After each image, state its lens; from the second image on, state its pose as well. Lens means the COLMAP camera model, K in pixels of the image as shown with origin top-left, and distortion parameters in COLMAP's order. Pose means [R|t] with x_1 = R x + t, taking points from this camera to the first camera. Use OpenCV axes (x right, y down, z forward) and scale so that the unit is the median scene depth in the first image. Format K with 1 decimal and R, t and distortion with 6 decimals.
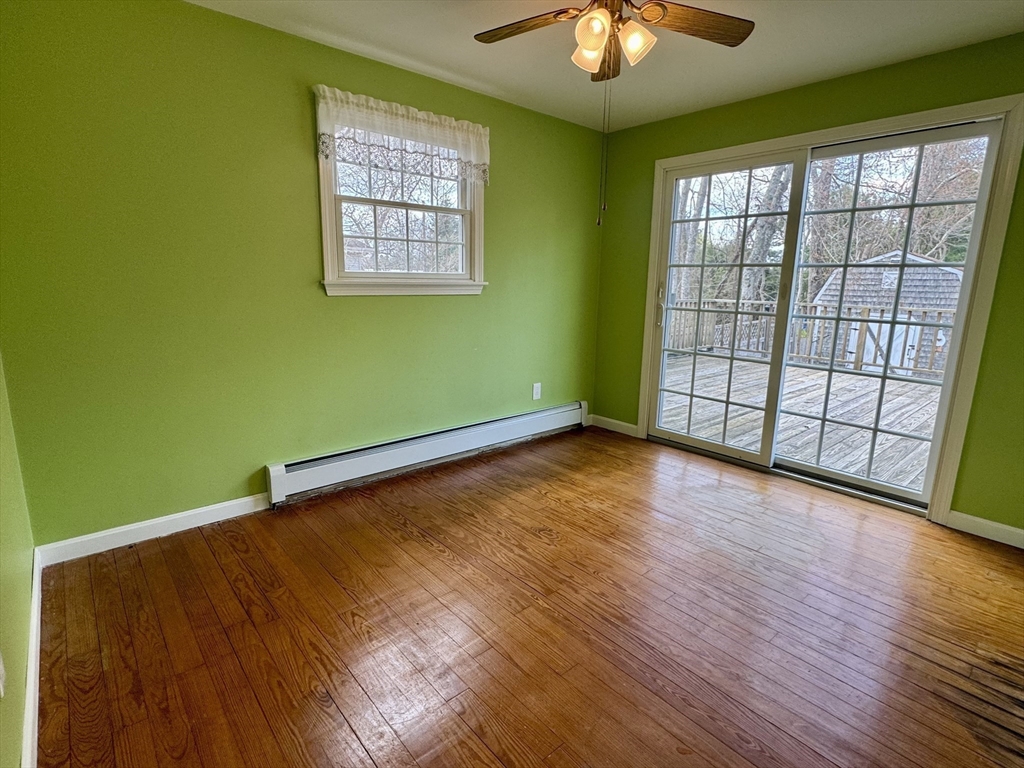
lens RADIAL K [[517.0, 0, 511.4], [0, 517.0, 381.4], [0, 0, 1]] dist [-0.001580, -0.000155]
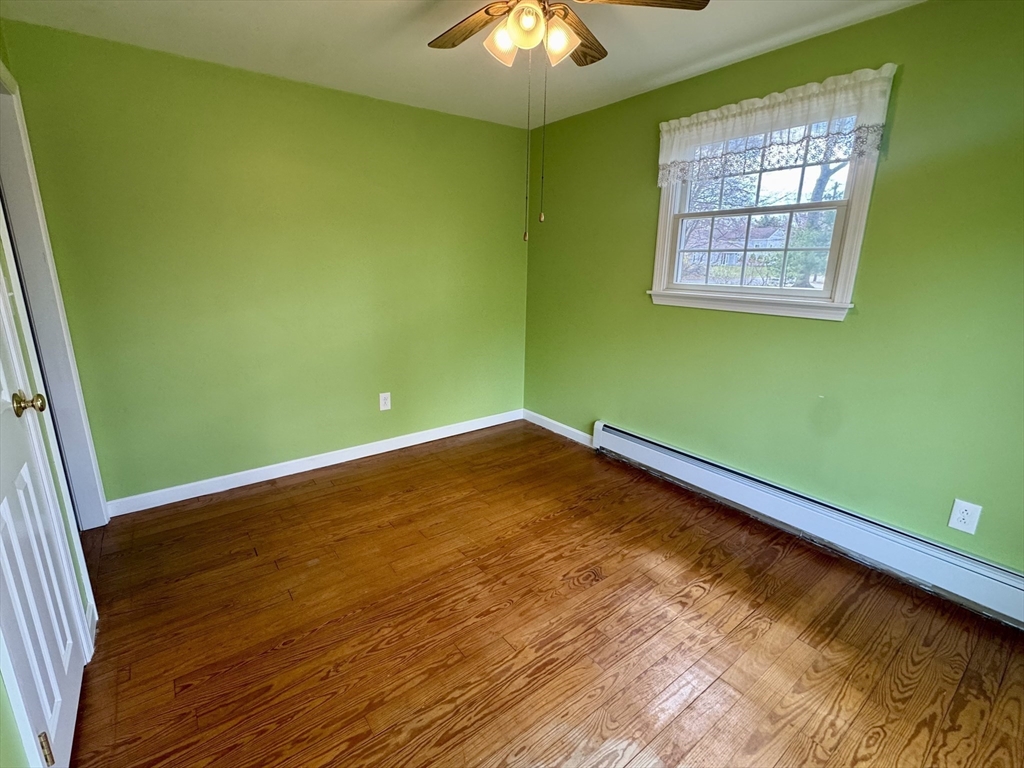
lens RADIAL K [[469.1, 0, 511.3], [0, 469.1, 382.5], [0, 0, 1]] dist [-0.005731, -0.000082]
pose [[-0.072299, 0.224443, -0.971801, 0.746392], [-0.215211, 0.947888, 0.234931, -0.178583], [0.973888, 0.226127, -0.020229, 0.755688]]
